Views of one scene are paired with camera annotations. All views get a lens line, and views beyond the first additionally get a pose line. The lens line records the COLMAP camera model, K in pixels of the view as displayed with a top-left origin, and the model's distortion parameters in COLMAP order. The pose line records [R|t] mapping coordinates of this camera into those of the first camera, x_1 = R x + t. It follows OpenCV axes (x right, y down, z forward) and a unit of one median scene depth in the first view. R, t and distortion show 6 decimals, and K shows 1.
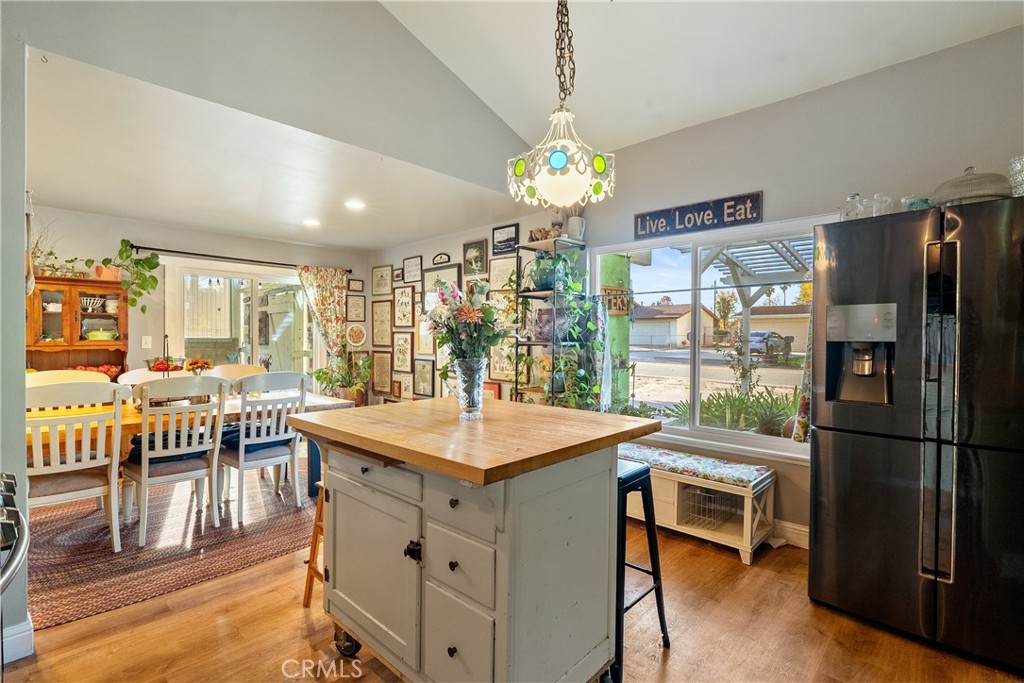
lens RADIAL K [[470.8, 0, 510.9], [0, 470.8, 338.0], [0, 0, 1]] dist [-0.006087, -0.000065]
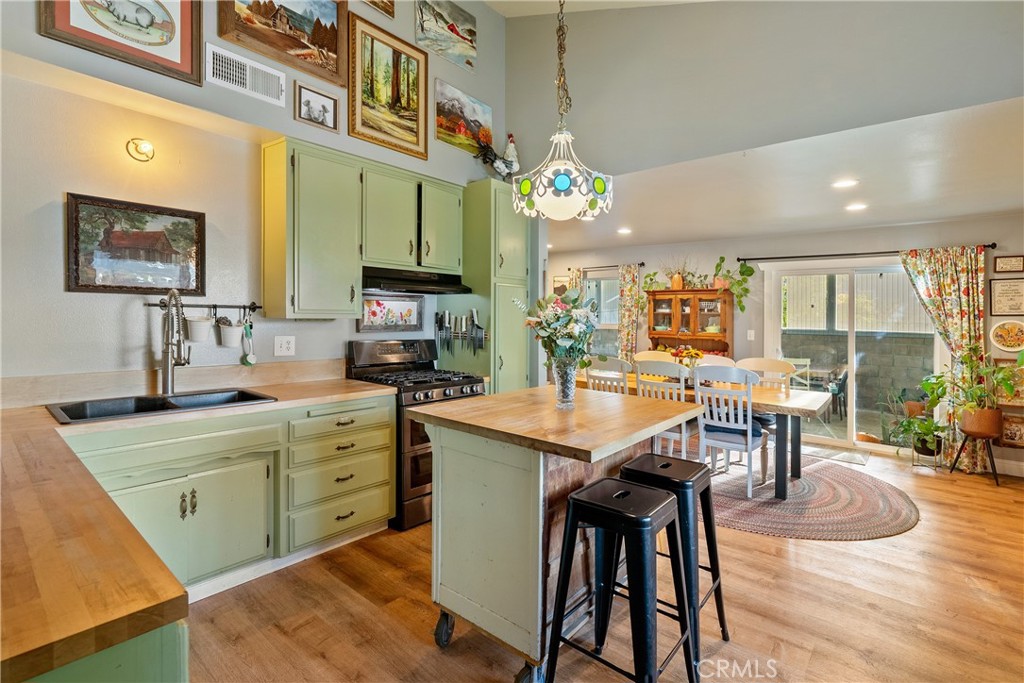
lens RADIAL K [[470.8, 0, 506.1], [0, 470.8, 317.3], [0, 0, 1]] dist [-0.006087, -0.000065]
pose [[0.052998, -0.001918, -0.998593, 0.451733], [-0.020164, 0.999792, -0.002990, -0.022815], [0.998391, 0.020294, 0.052948, 0.315394]]
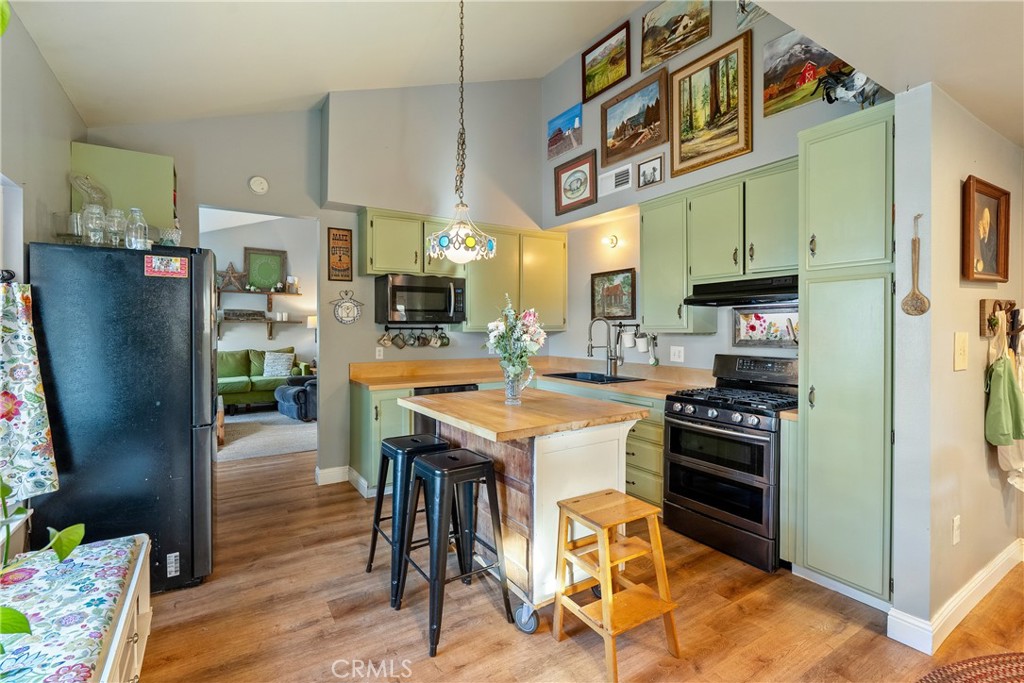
lens RADIAL K [[470.8, 0, 510.7], [0, 470.8, 336.2], [0, 0, 1]] dist [-0.006087, -0.000065]
pose [[-0.973076, -0.004789, 0.230435, -0.170959], [0.000373, 0.999750, 0.022350, -0.030919], [-0.230484, 0.021835, -0.972831, 0.987814]]
